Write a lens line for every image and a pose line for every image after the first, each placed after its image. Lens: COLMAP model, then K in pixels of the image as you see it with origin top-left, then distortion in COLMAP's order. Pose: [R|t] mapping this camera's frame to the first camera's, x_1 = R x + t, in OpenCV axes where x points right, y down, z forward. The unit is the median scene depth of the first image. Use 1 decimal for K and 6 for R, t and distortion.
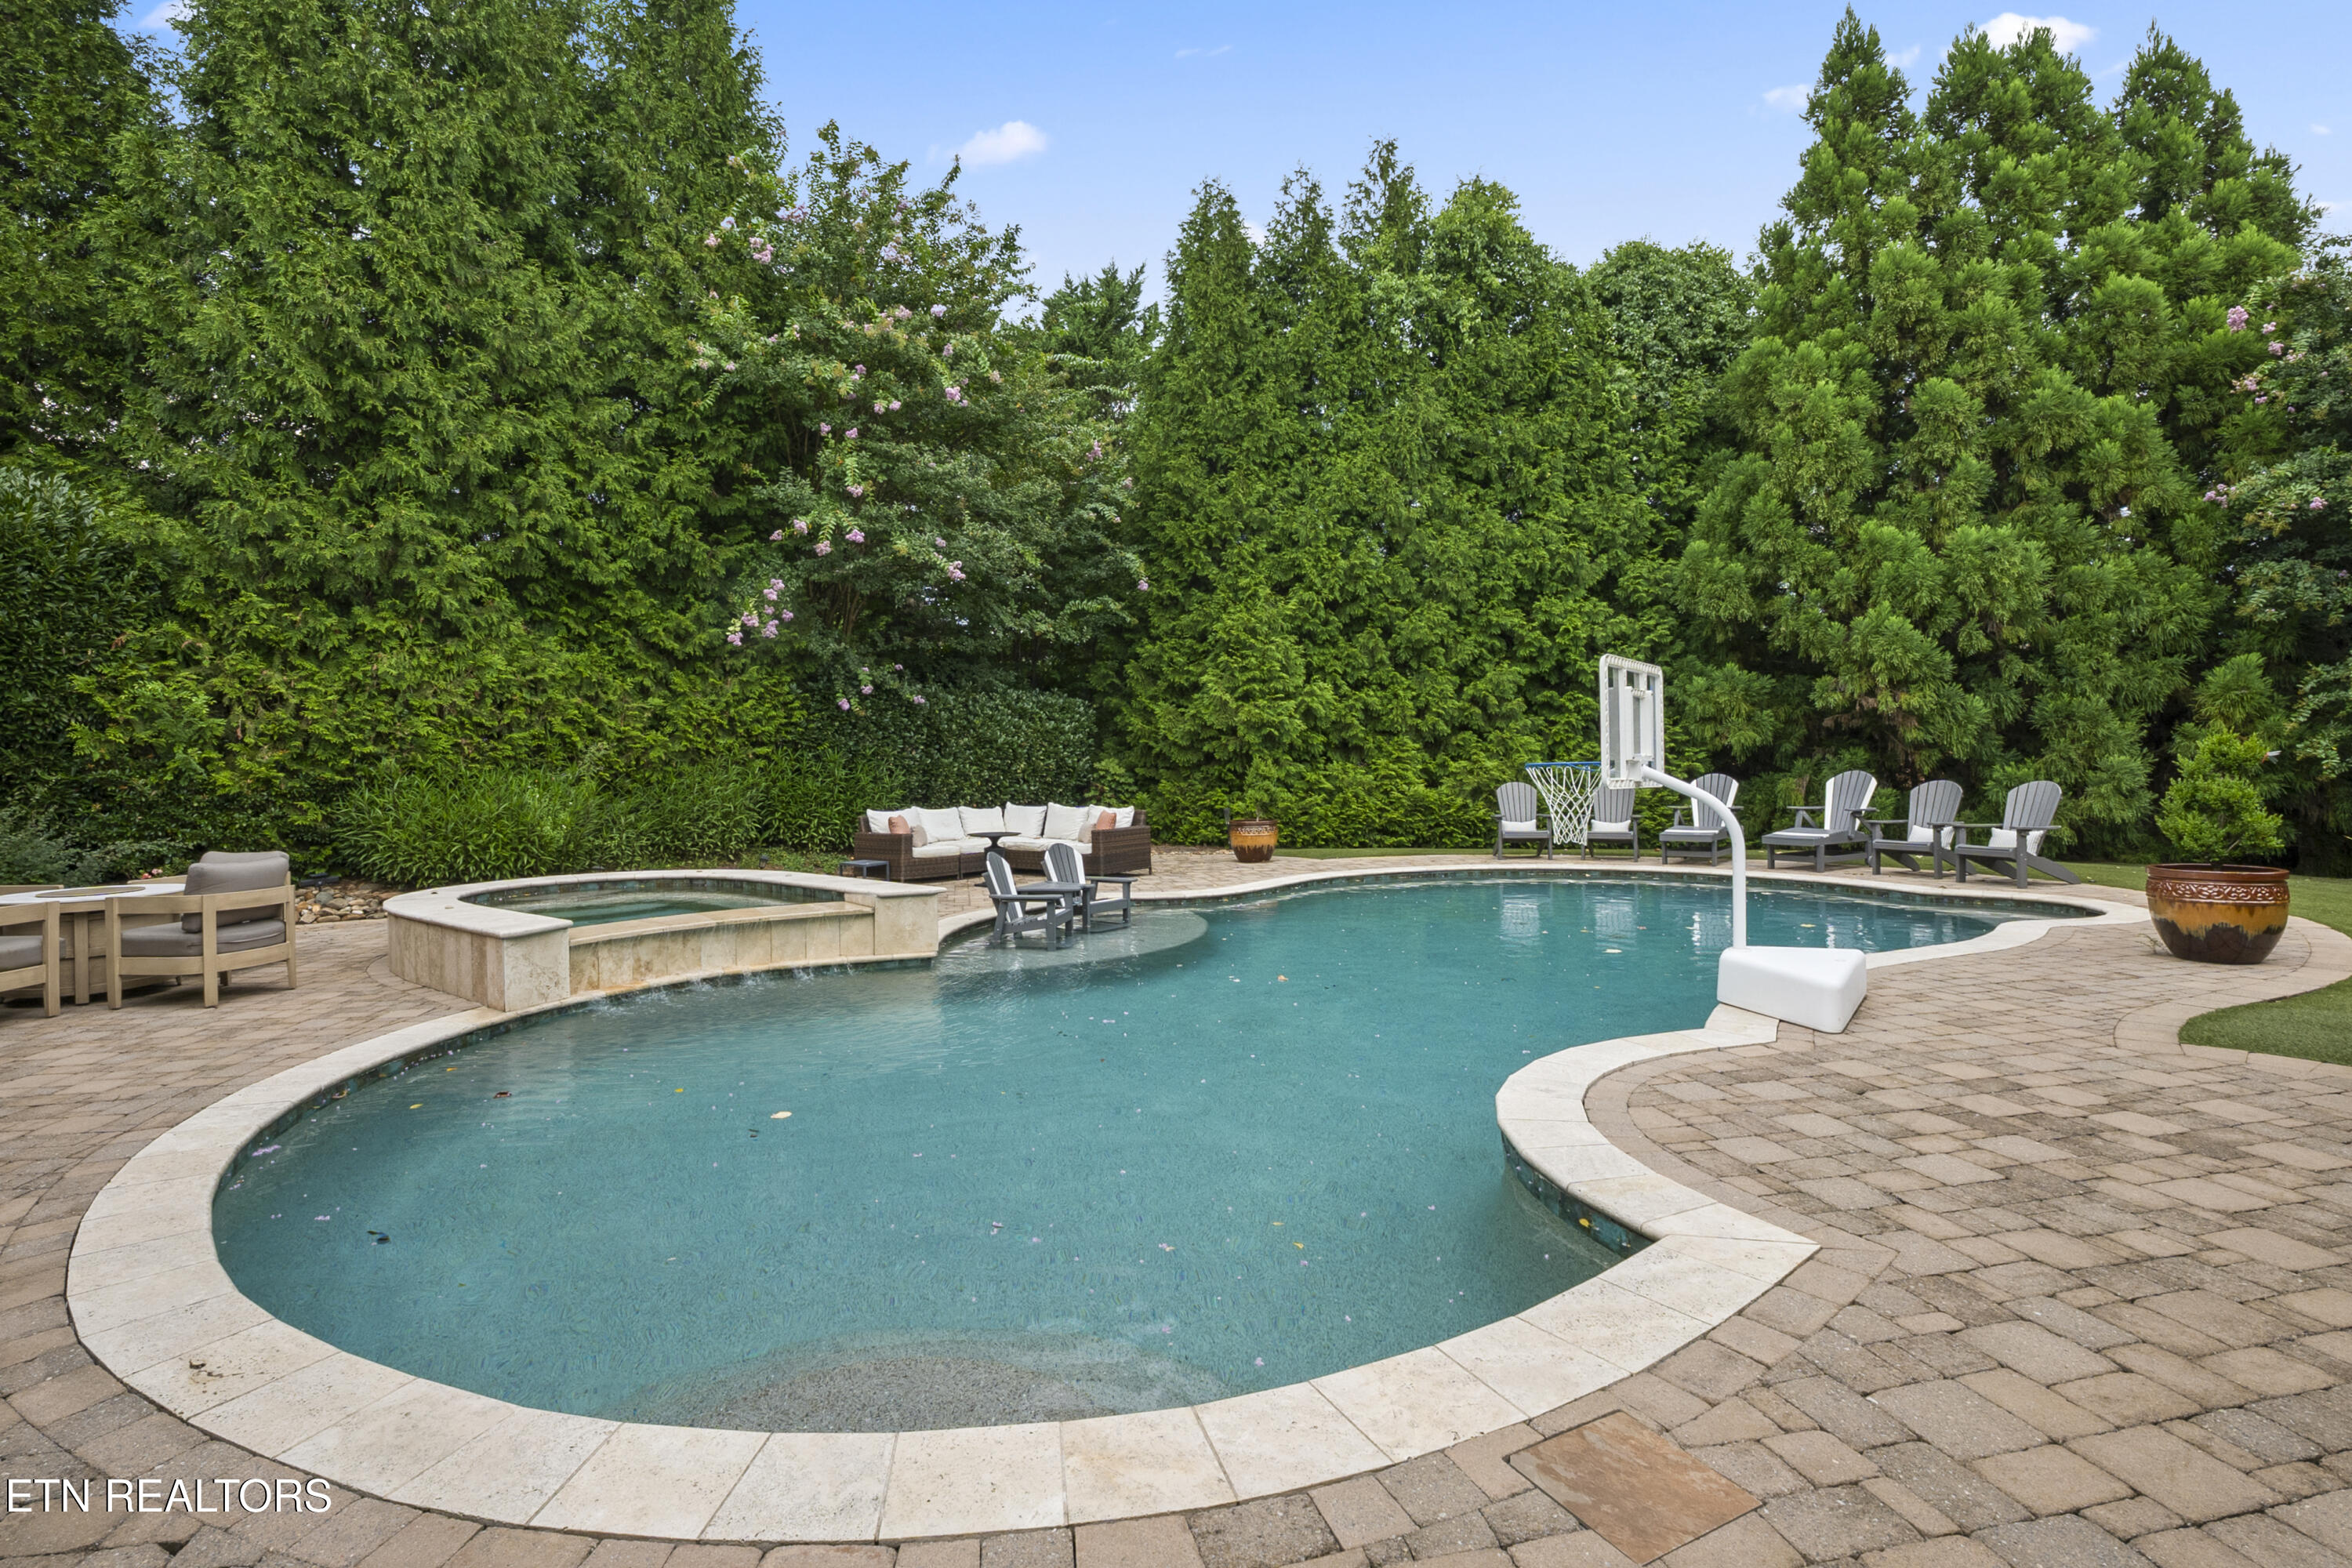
lens RADIAL K [[1037.1, 0, 1176.0], [0, 1037.1, 757.9], [0, 0, 1]] dist [-0.058738, 0.008934]
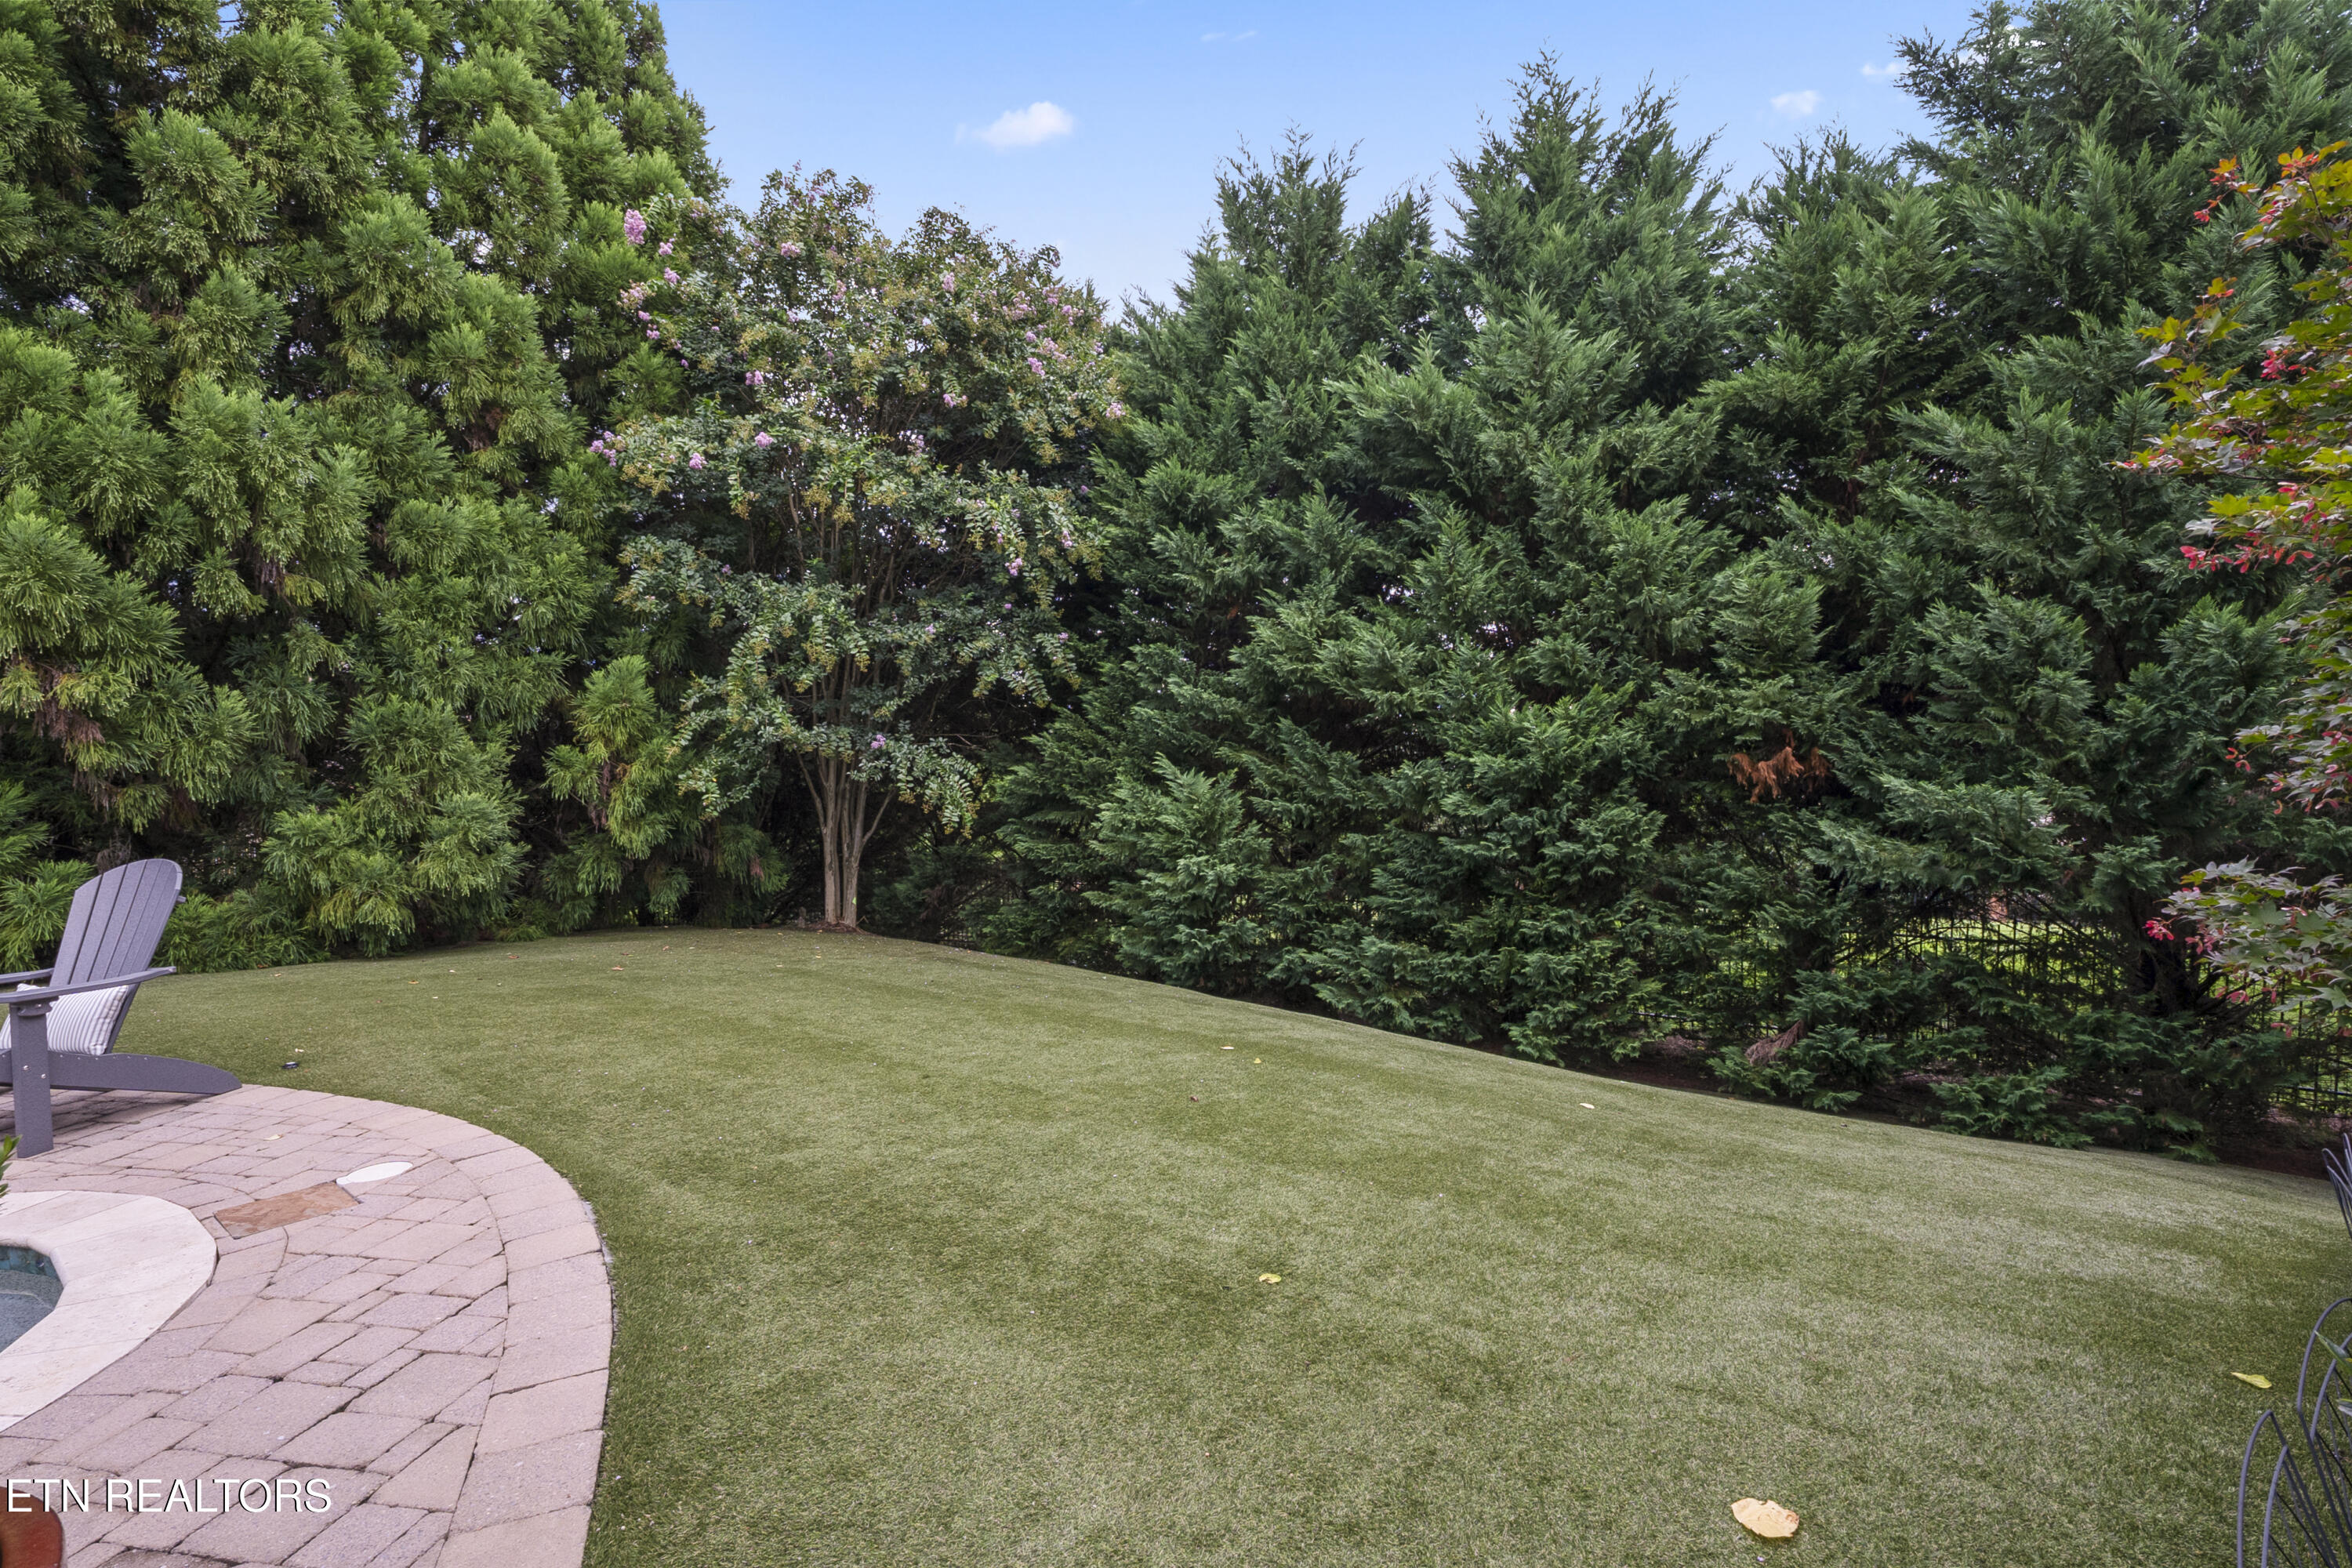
lens RADIAL K [[1061.6, 0, 1176.0], [0, 1061.6, 784.0], [0, 0, 1]] dist [-0.098122, 0.031900]
pose [[0.312067, -0.007972, 0.950026, 0.440220], [0.013766, 0.999898, 0.003868, -0.003888], [-0.949960, 0.011871, 0.312145, 0.328363]]
